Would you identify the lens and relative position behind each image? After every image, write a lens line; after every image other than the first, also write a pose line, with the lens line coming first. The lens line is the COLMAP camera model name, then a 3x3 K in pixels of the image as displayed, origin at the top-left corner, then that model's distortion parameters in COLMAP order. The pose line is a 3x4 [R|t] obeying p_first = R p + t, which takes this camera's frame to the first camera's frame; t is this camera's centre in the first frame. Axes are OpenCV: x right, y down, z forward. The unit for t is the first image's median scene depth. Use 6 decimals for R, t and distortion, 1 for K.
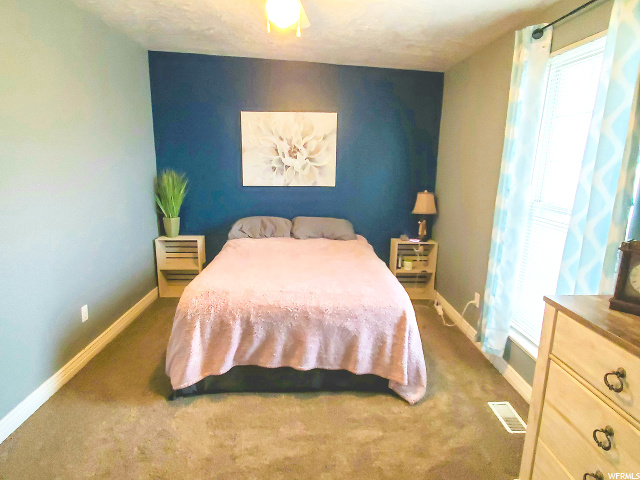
lens RADIAL K [[390.5, 0, 318.9], [0, 390.5, 253.4], [0, 0, 1]] dist [0.003272, 0.000240]
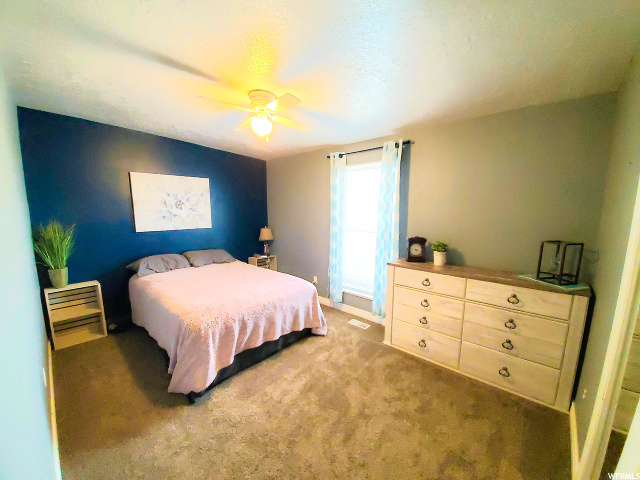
lens RADIAL K [[261.3, 0, 314.9], [0, 261.3, 252.1], [0, 0, 1]] dist [-0.002608, -0.000471]
pose [[0.688018, -0.131598, 0.713662, -0.643498], [0.174296, 0.984600, 0.013525, -0.044345], [-0.704452, 0.115083, 0.700360, 0.085980]]
